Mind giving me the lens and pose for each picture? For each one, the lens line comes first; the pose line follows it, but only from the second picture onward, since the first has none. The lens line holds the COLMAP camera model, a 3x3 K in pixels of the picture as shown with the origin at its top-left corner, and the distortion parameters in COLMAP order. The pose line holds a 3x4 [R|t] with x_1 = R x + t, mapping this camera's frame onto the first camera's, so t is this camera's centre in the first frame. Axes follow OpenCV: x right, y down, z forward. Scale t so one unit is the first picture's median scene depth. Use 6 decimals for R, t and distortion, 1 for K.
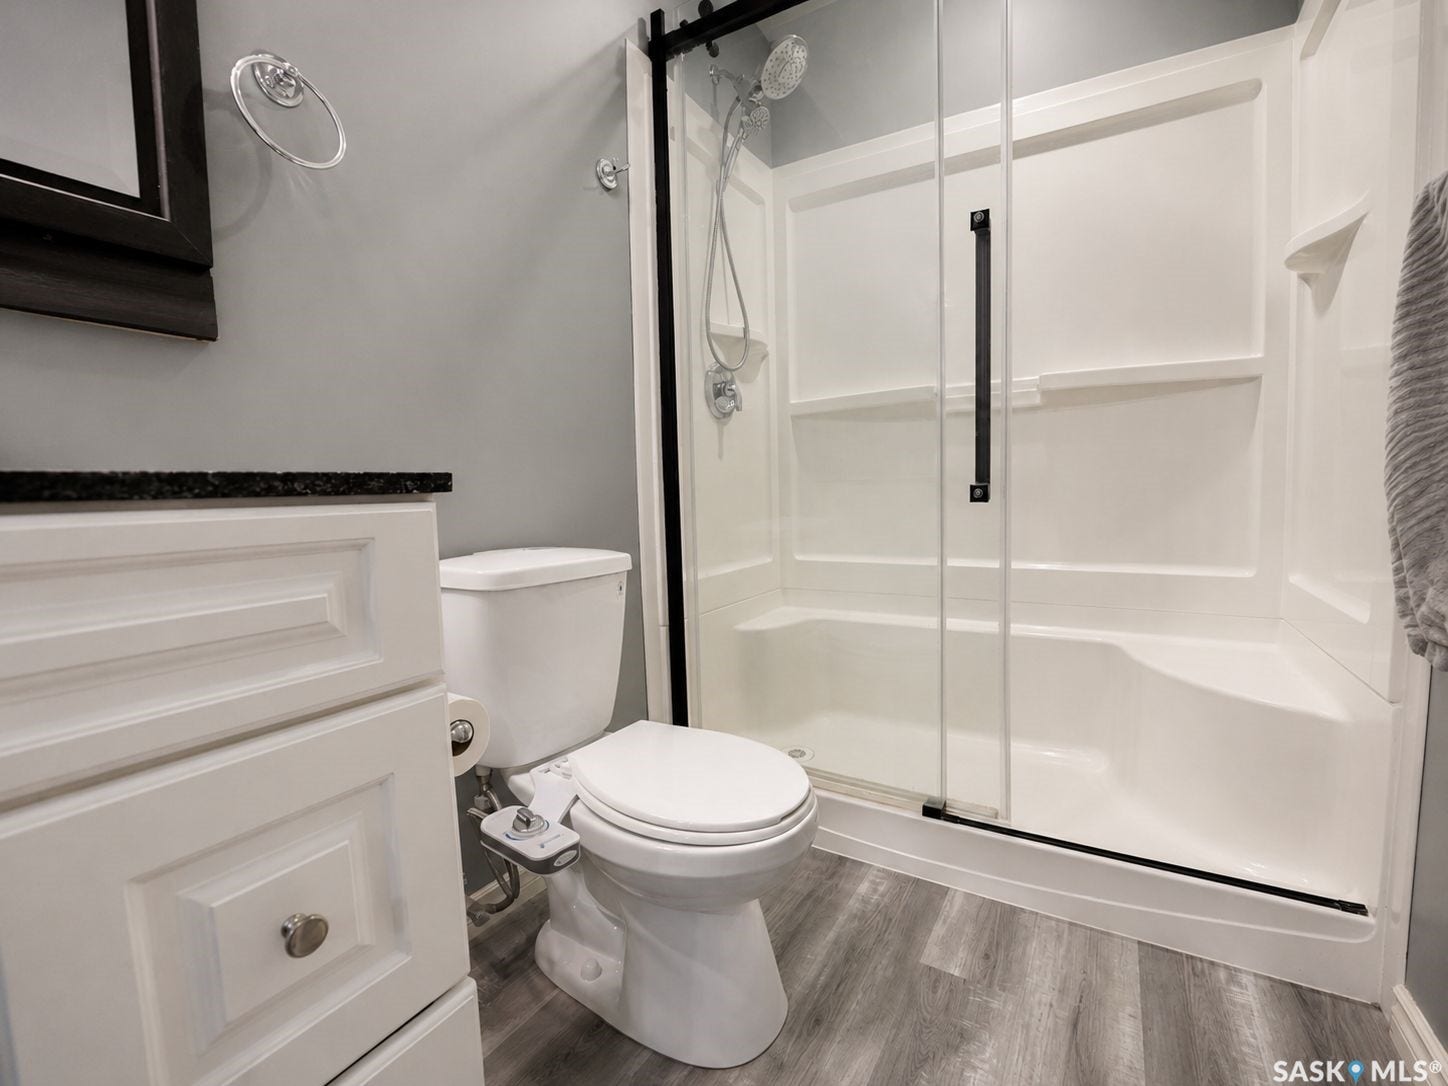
lens RADIAL K [[596.7, 0, 720.1], [0, 596.7, 530.3], [0, 0, 1]] dist [-0.016331, -0.000115]
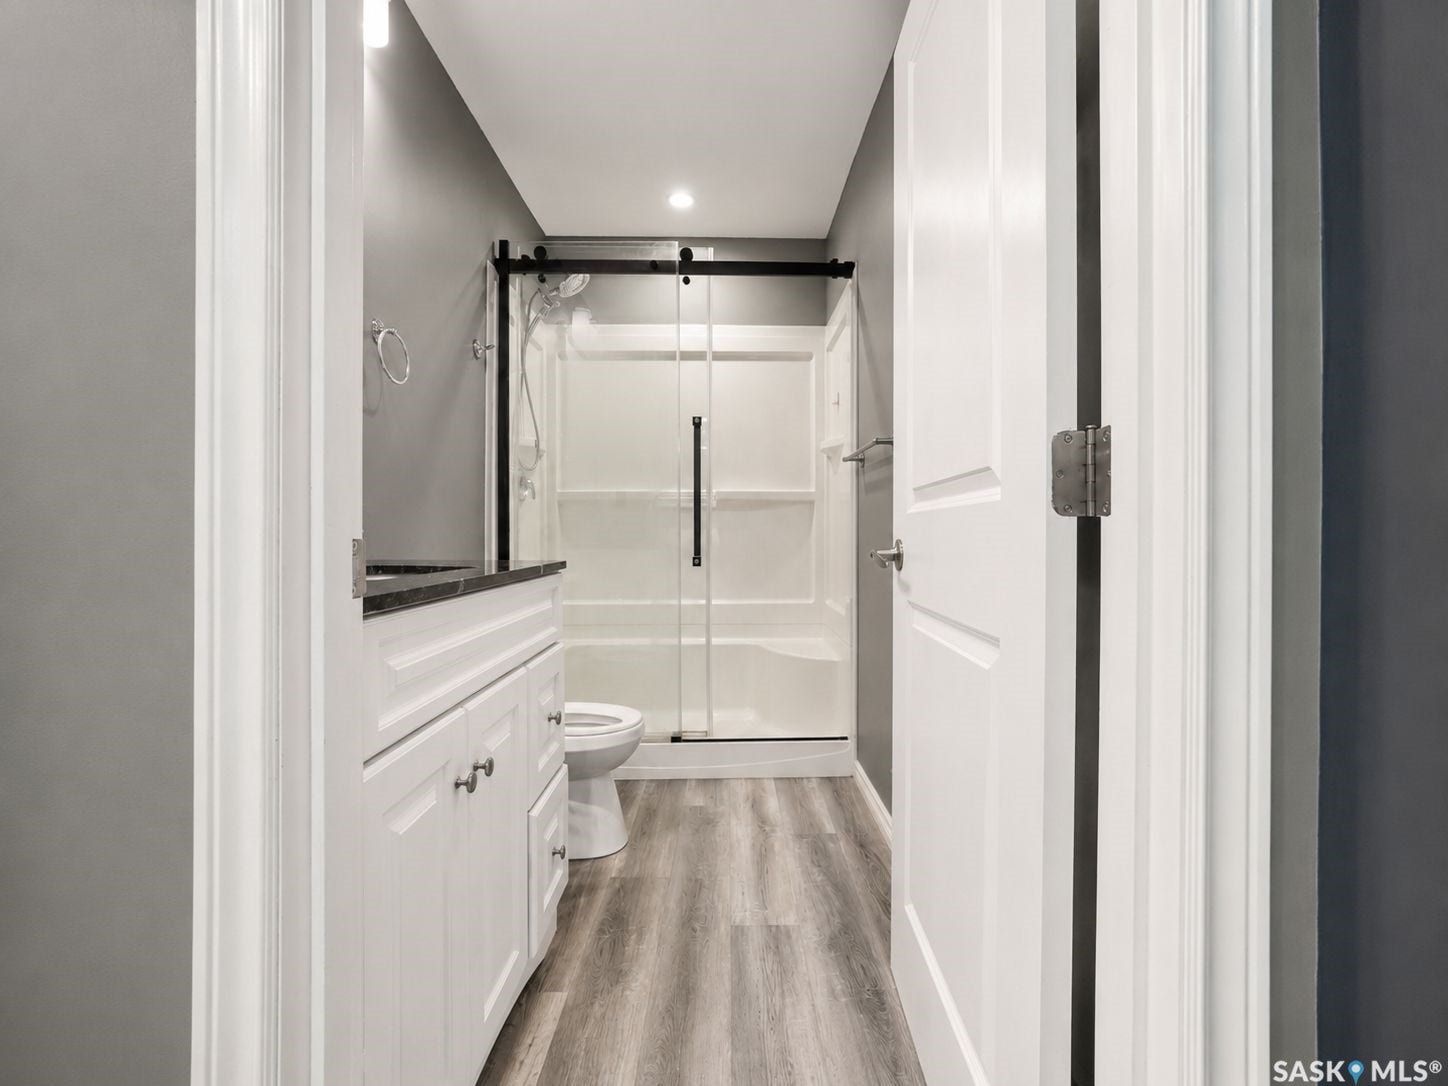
lens RADIAL K [[596.7, 0, 720.1], [0, 596.7, 530.3], [0, 0, 1]] dist [-0.016331, -0.000115]
pose [[0.844488, 0.029437, 0.534764, -0.460836], [0.006335, 0.997870, -0.064933, -0.041642], [-0.535536, 0.058223, 0.842503, -0.572384]]
